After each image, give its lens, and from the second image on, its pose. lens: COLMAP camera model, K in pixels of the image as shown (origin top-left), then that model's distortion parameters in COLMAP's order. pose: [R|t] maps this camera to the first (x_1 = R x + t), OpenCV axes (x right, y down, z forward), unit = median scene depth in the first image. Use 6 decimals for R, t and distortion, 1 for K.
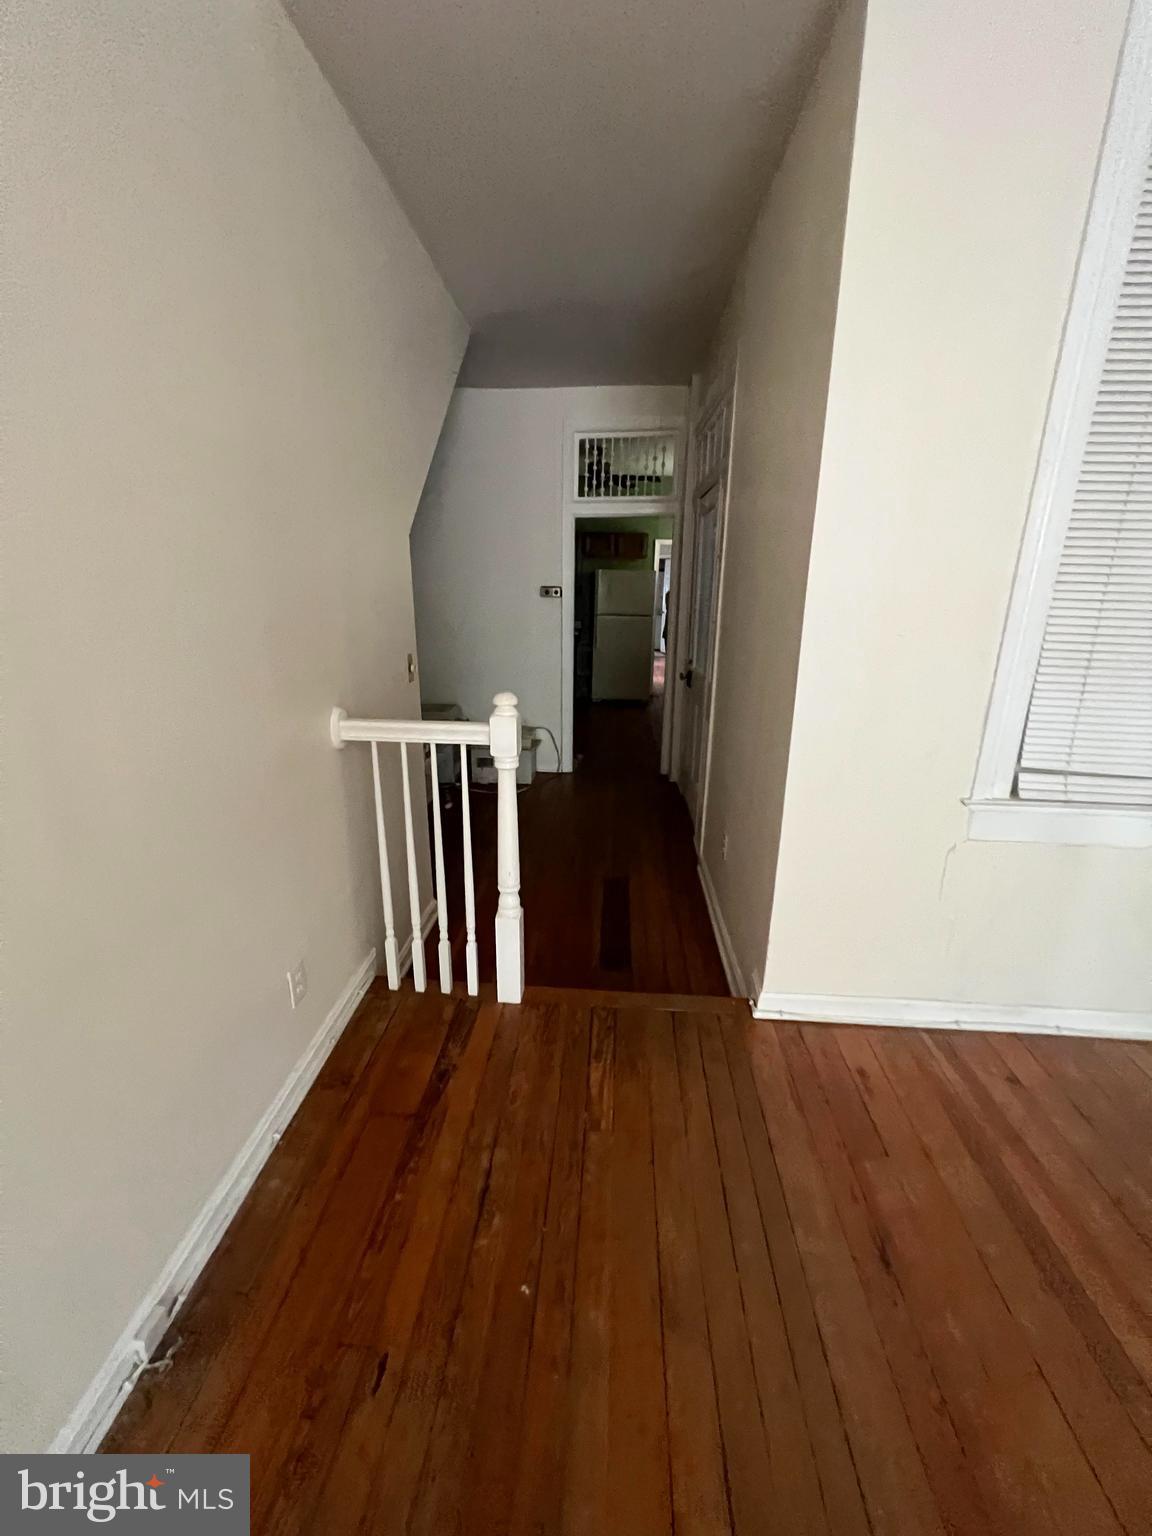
lens RADIAL K [[615.1, 0, 574.5], [0, 615.1, 766.7], [0, 0, 1]] dist [-0.003142, 0.000493]
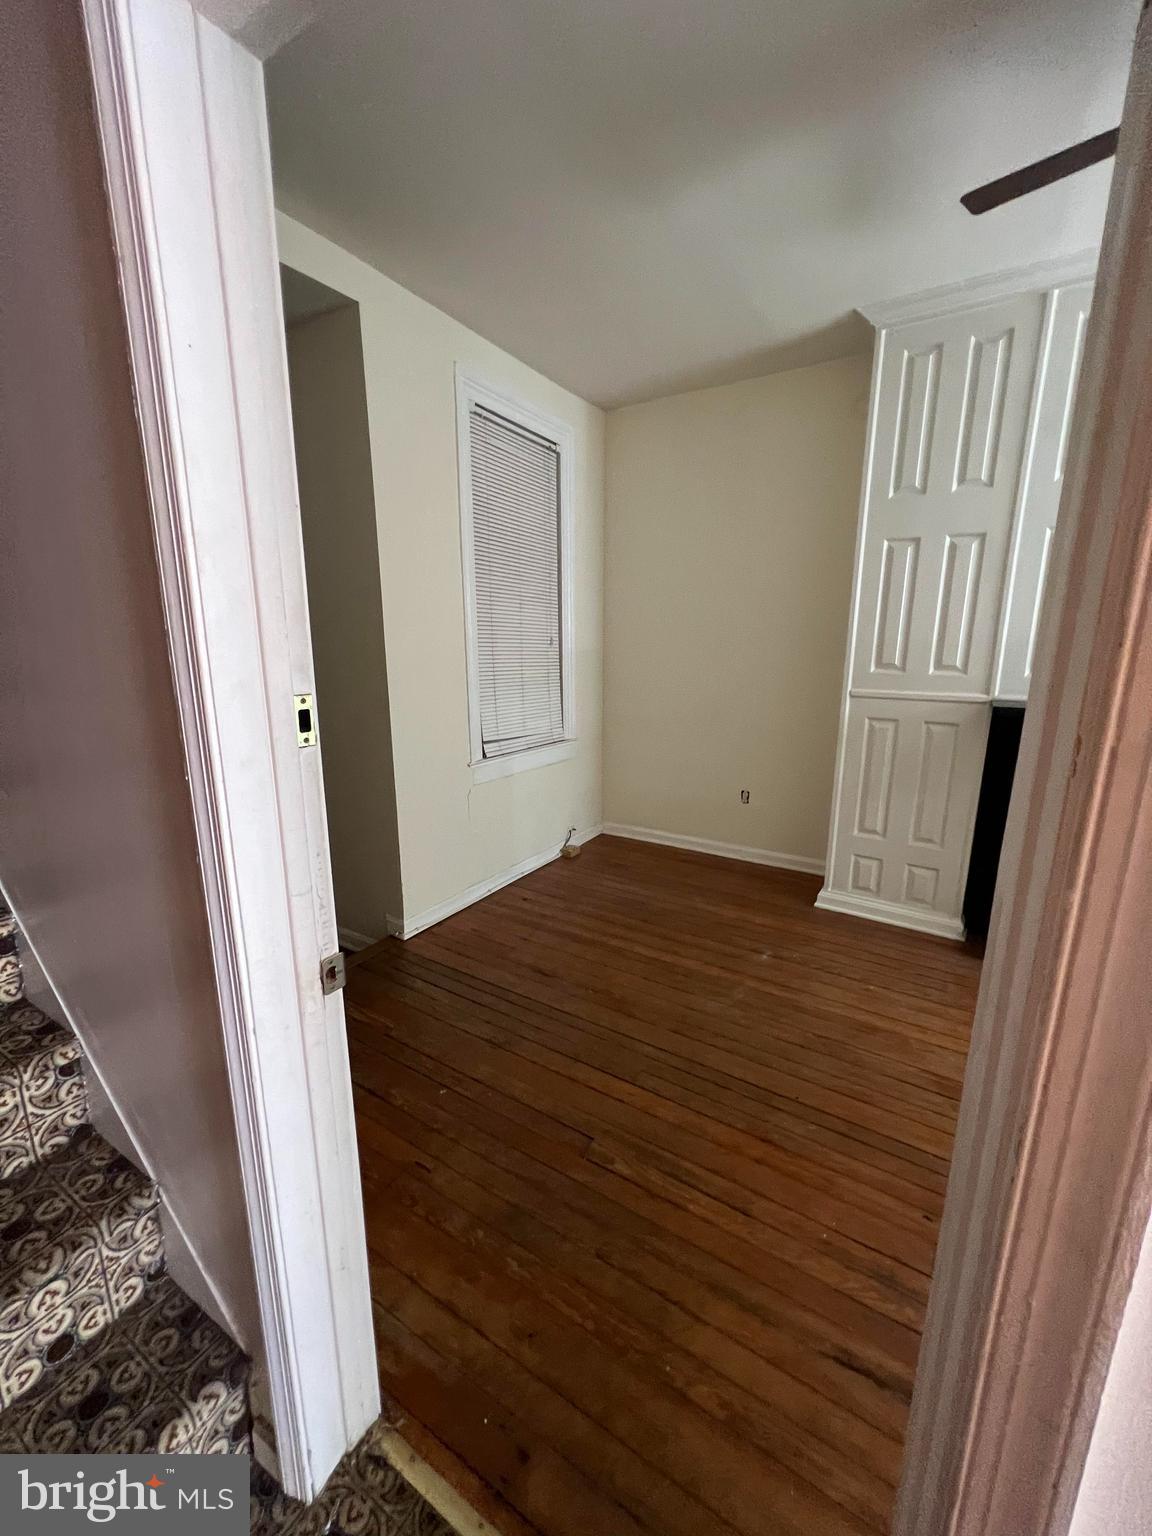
lens RADIAL K [[615.1, 0, 572.2], [0, 615.1, 766.2], [0, 0, 1]] dist [-0.003142, 0.000493]
pose [[0.468519, -0.194478, 0.861782, -0.708566], [0.260751, 0.962454, 0.075436, 0.001835], [-0.844096, 0.189368, 0.501638, -0.154453]]
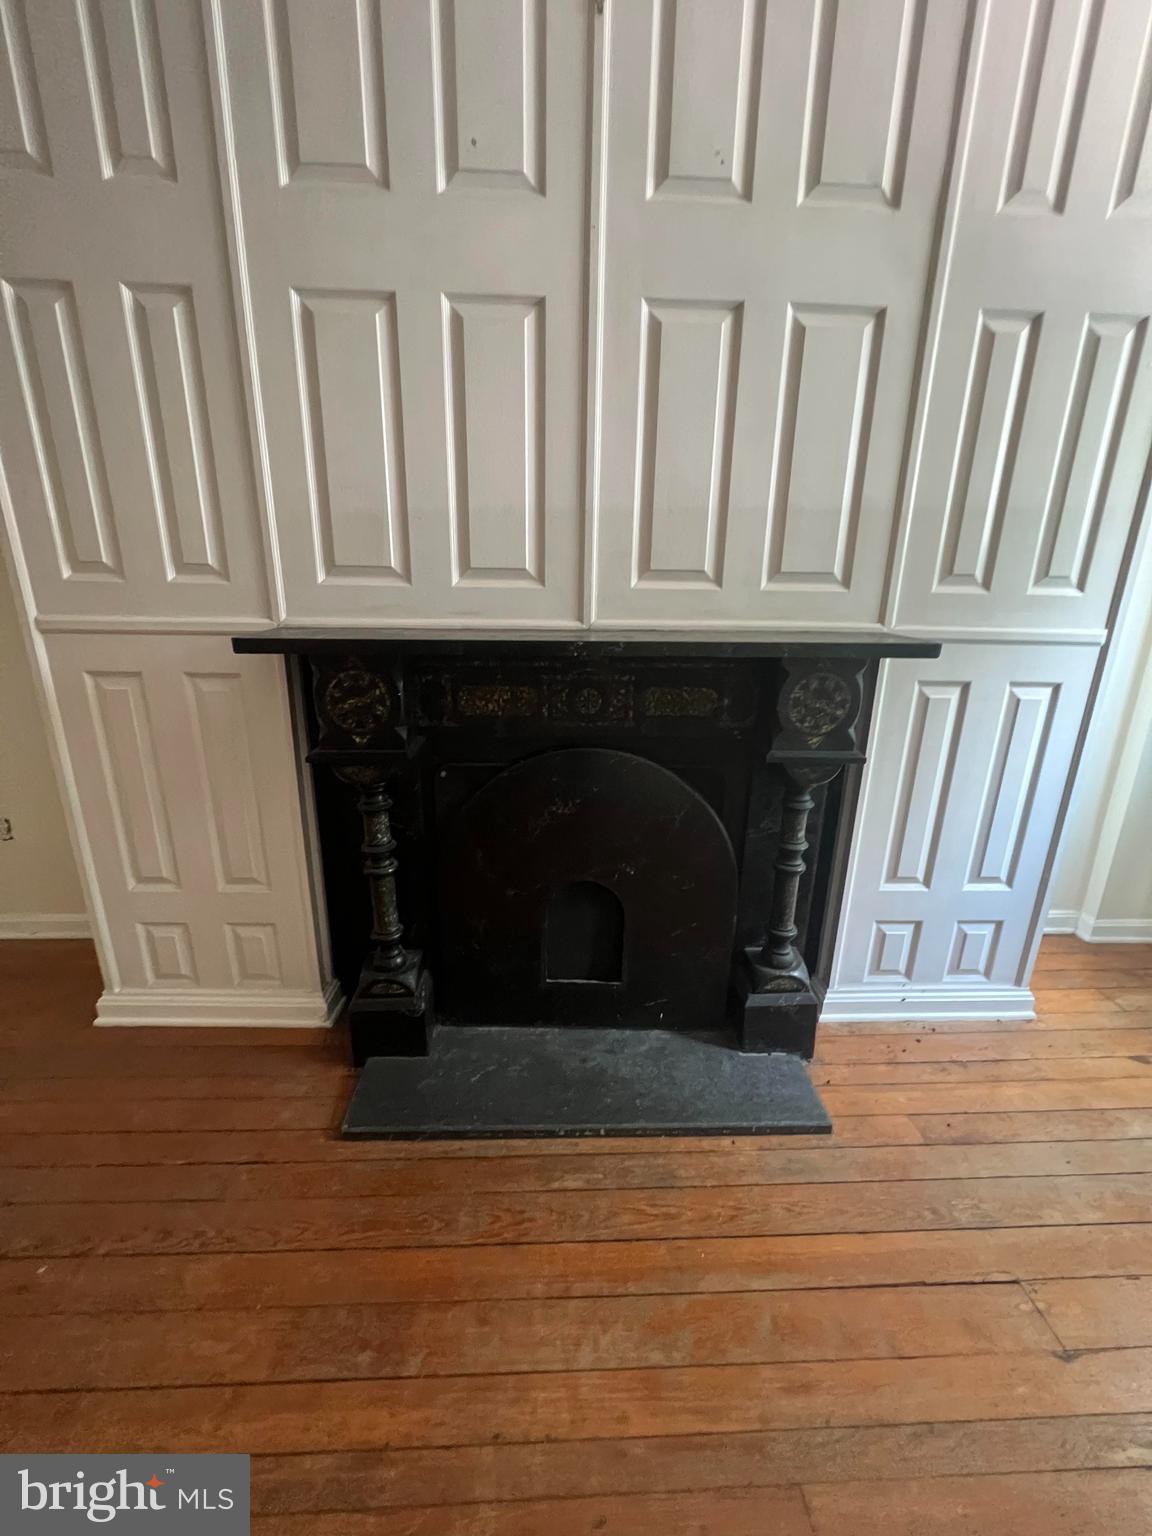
lens RADIAL K [[615.1, 0, 574.5], [0, 615.1, 769.5], [0, 0, 1]] dist [-0.003142, 0.000493]
pose [[-0.115332, -0.291008, 0.949744, 0.135168], [0.272222, 0.910259, 0.311967, 0.232553], [-0.955298, 0.294521, -0.025763, -0.568351]]
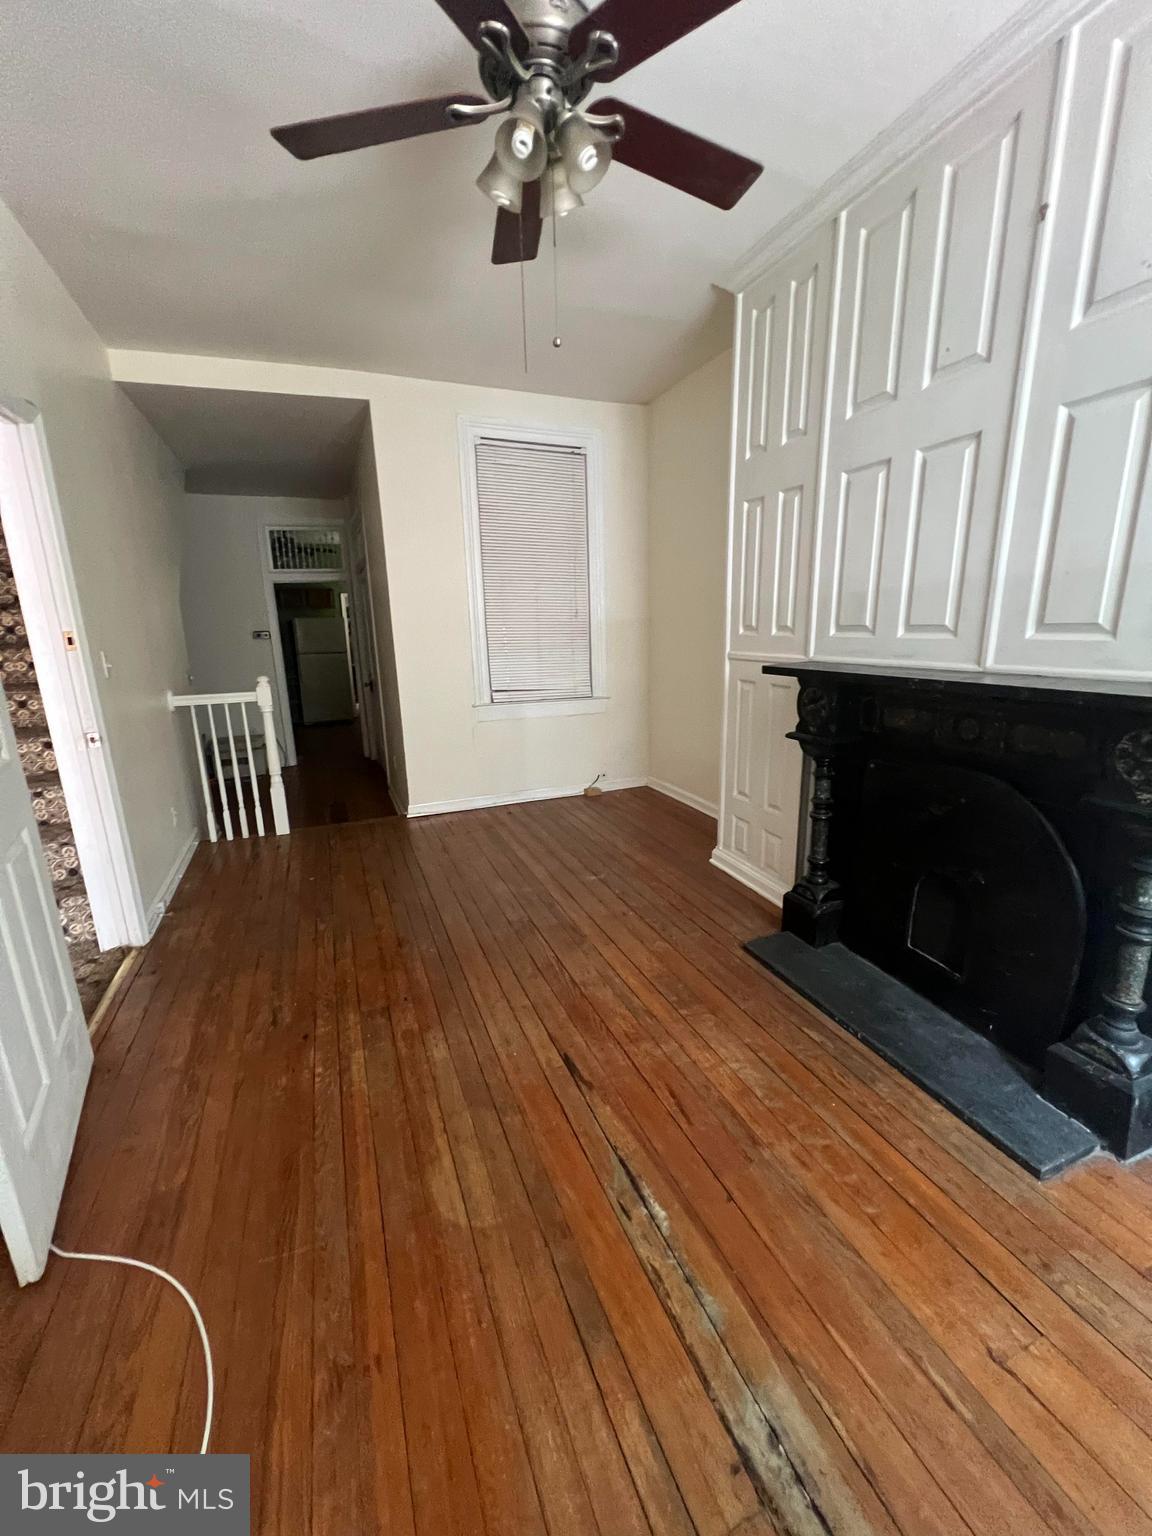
lens RADIAL K [[615.1, 0, 574.7], [0, 615.1, 768.1], [0, 0, 1]] dist [-0.003142, 0.000493]
pose [[0.896109, -0.132771, 0.423510, -0.077838], [0.159256, 0.986852, -0.027593, 0.392040], [-0.414278, 0.092173, 0.905471, -1.249416]]
